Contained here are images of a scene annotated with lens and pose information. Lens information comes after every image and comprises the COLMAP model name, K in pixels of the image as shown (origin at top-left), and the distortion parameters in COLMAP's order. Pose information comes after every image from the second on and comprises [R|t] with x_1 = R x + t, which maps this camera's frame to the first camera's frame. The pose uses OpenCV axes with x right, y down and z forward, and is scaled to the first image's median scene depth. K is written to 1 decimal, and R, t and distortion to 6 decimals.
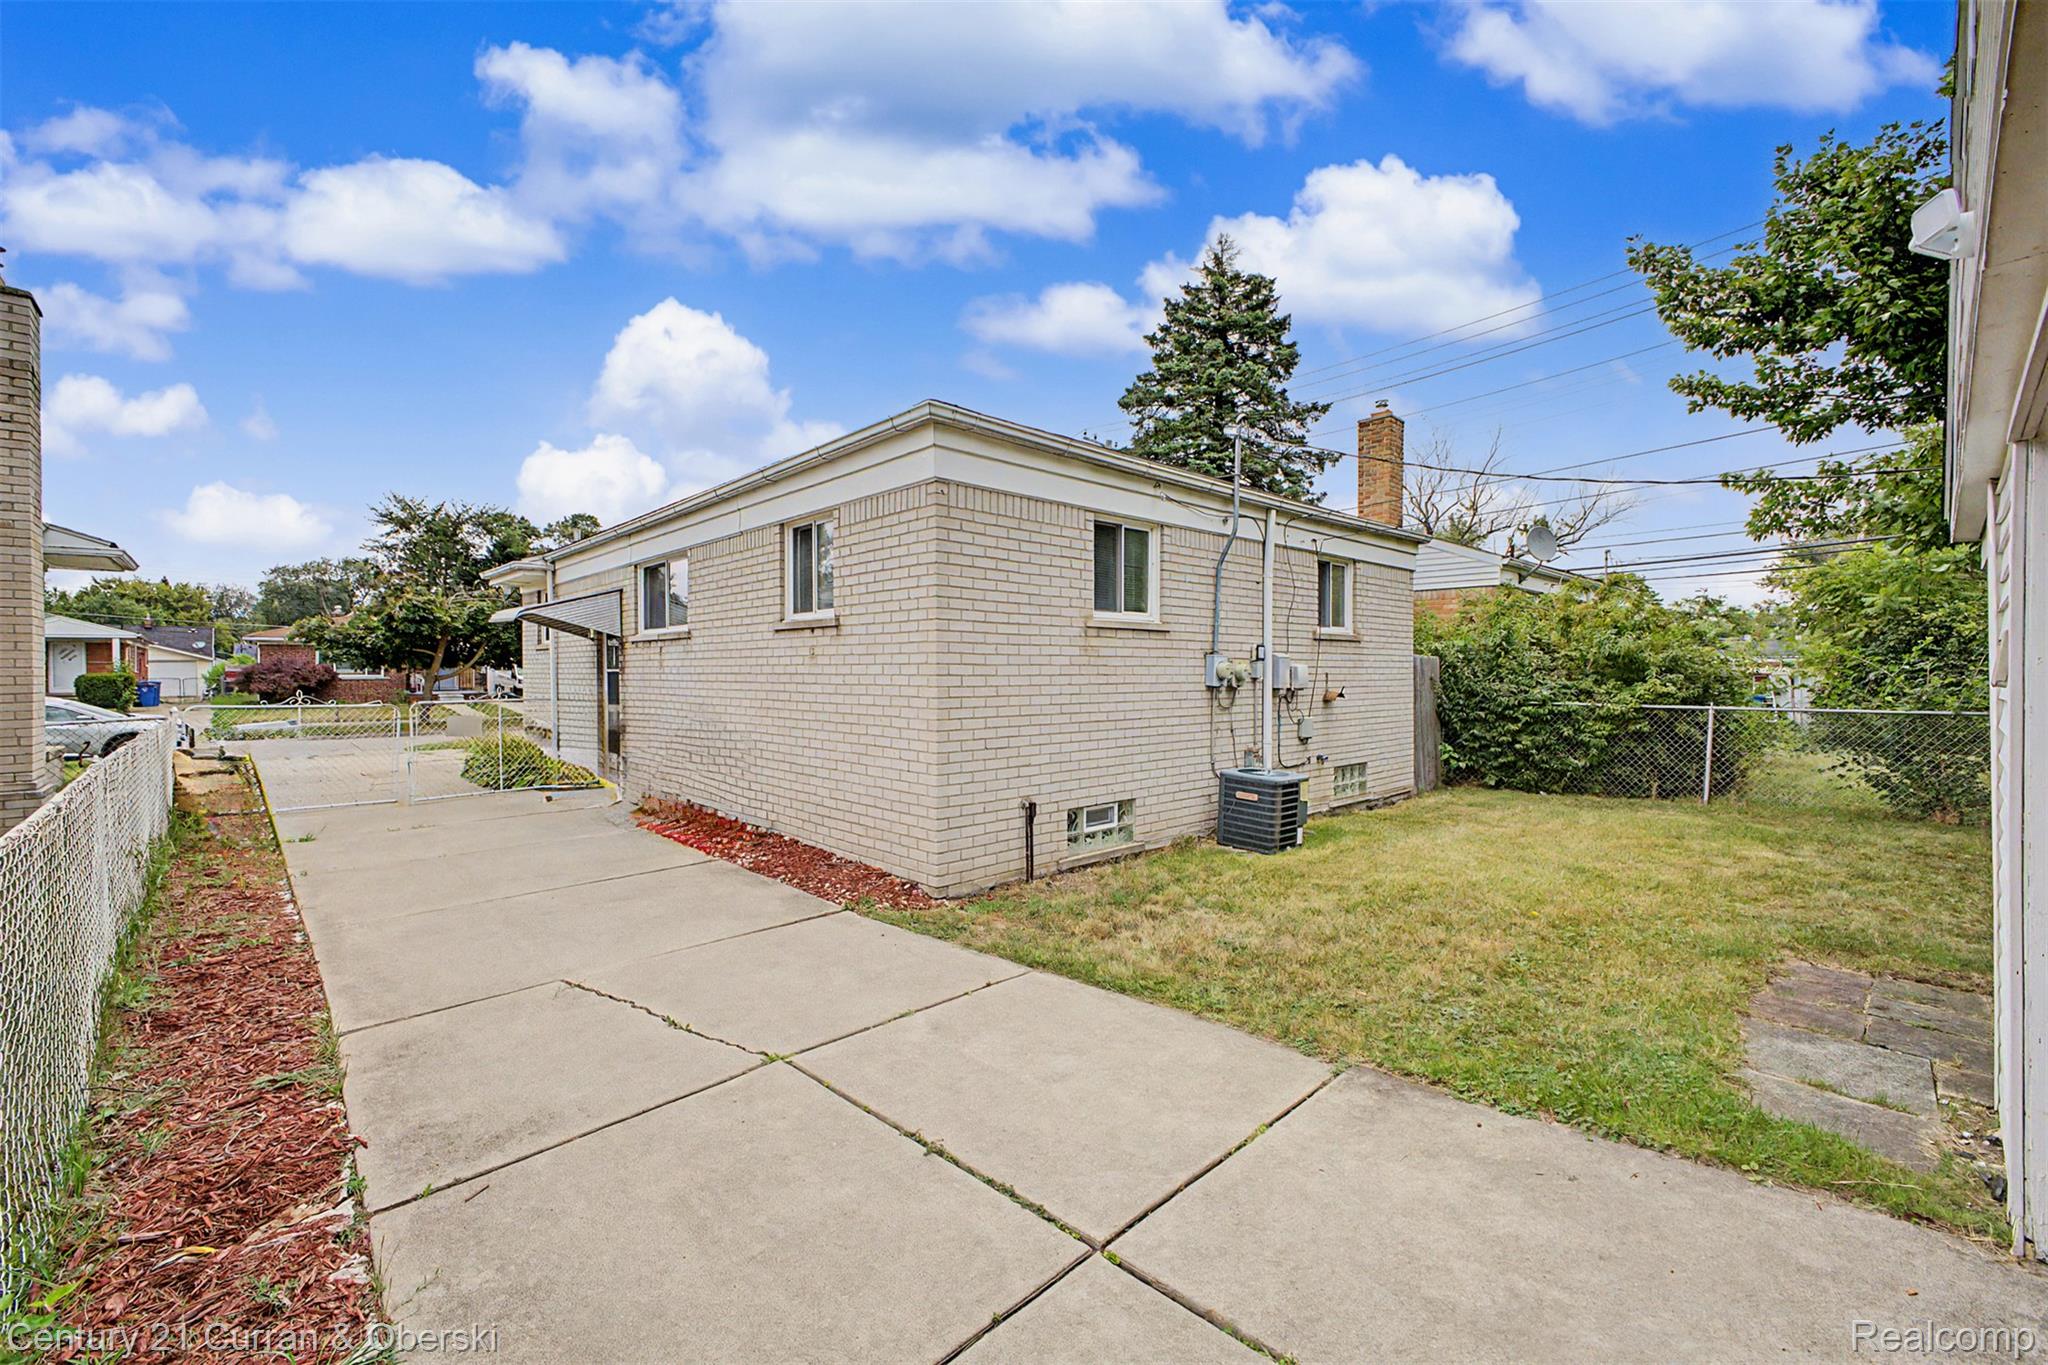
lens RADIAL K [[821.1, 0, 1016.3], [0, 821.1, 677.8], [0, 0, 1]] dist [0.024763, -0.005970]
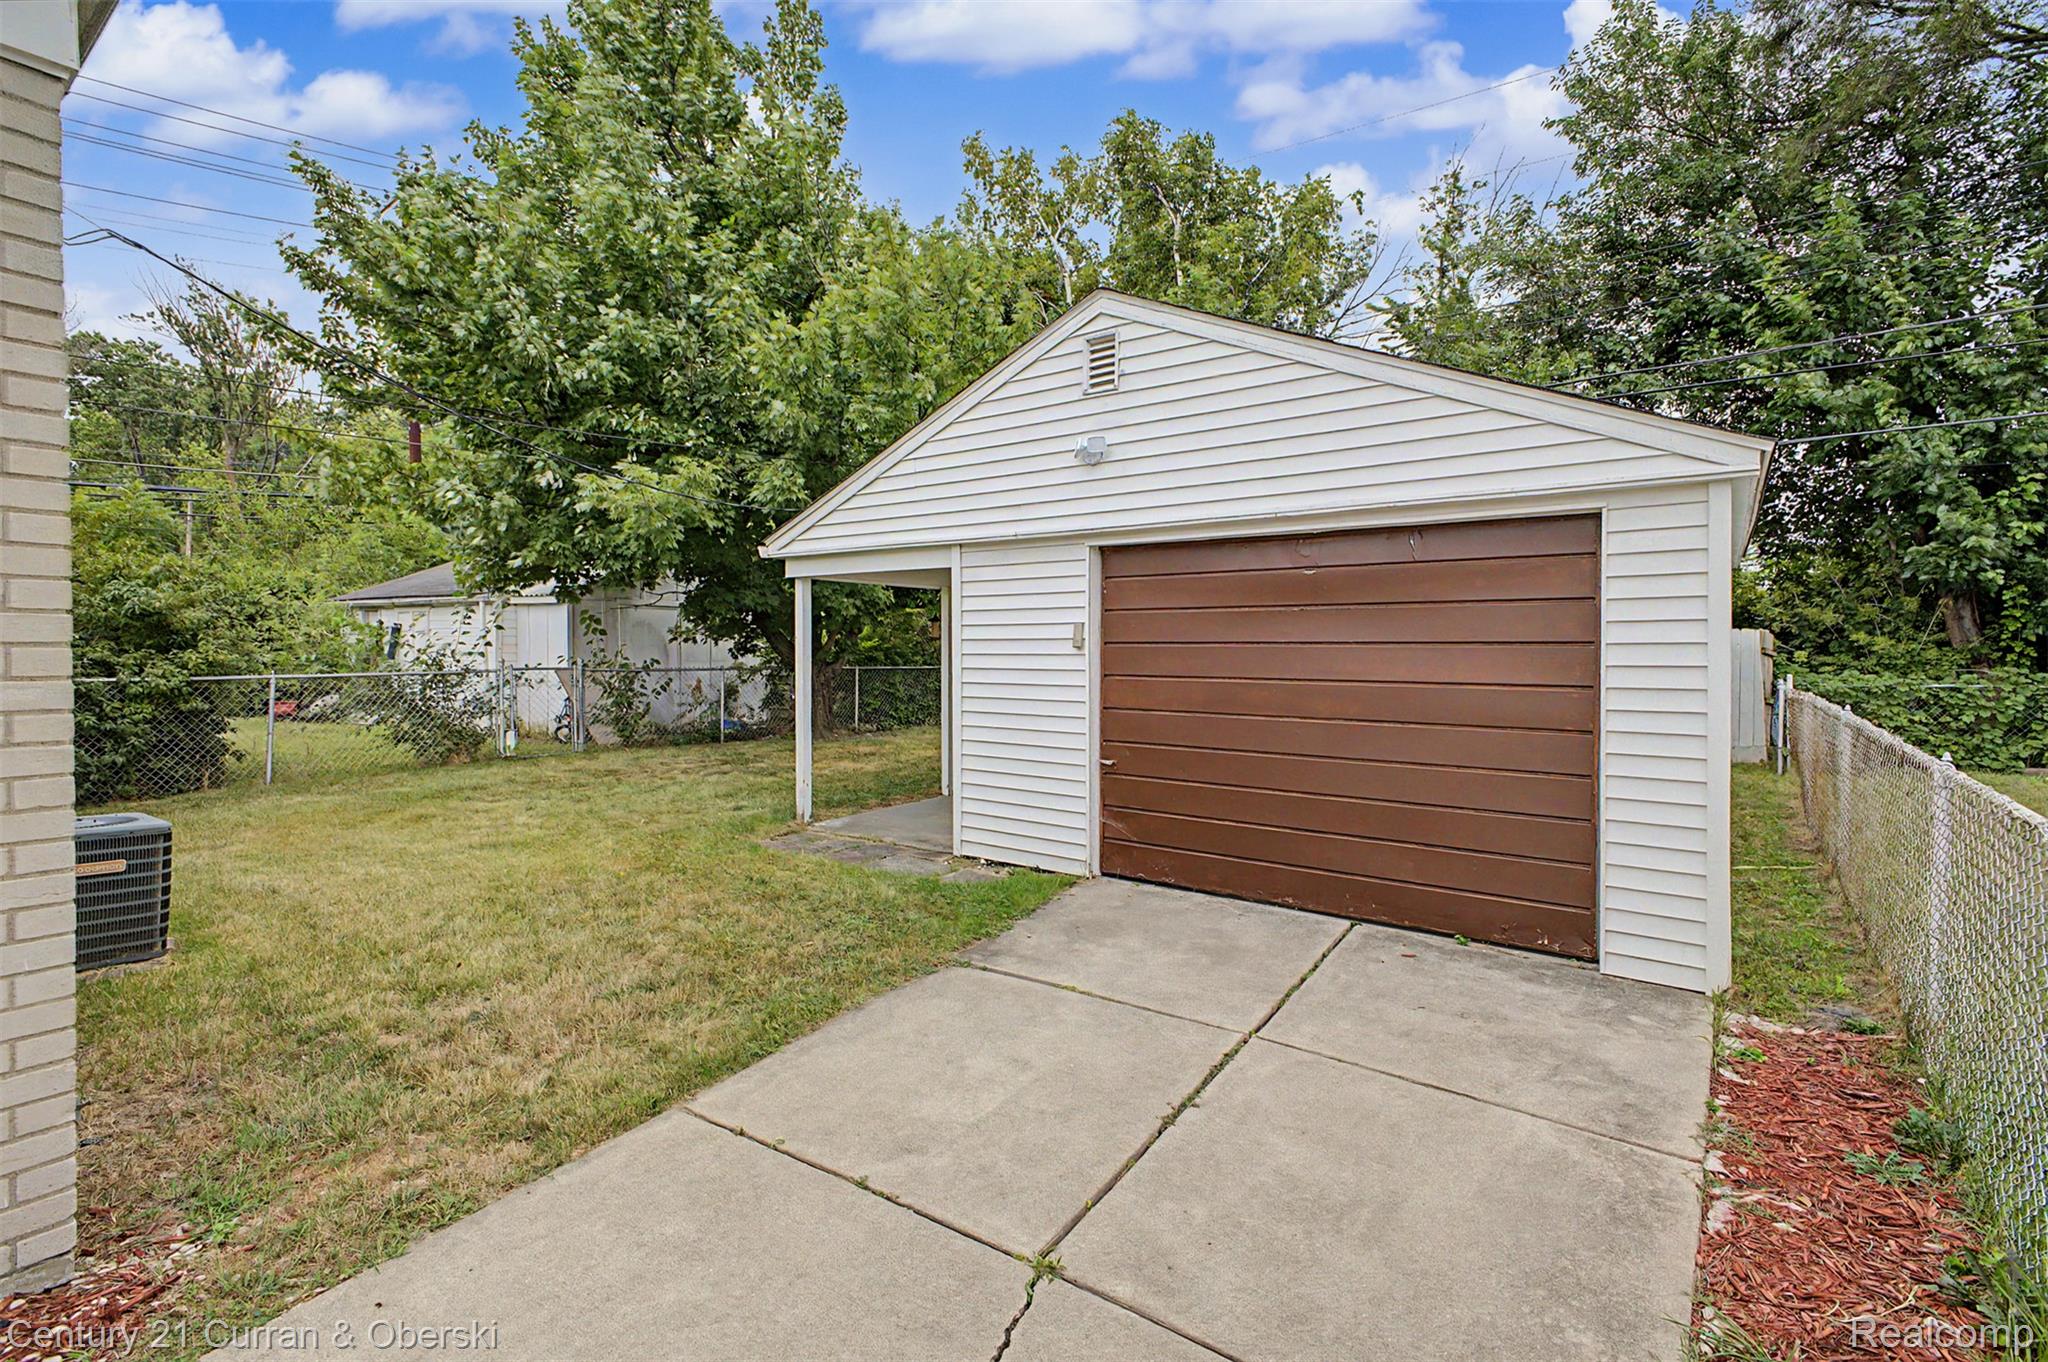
lens RADIAL K [[950.1, 0, 1017.5], [0, 950.1, 662.9], [0, 0, 1]] dist [0.005192, 0.000084]
pose [[-0.185066, -0.027776, 0.982334, -0.769246], [0.006099, 0.999549, 0.029412, -0.010773], [-0.982707, 0.011435, -0.184813, 0.903015]]
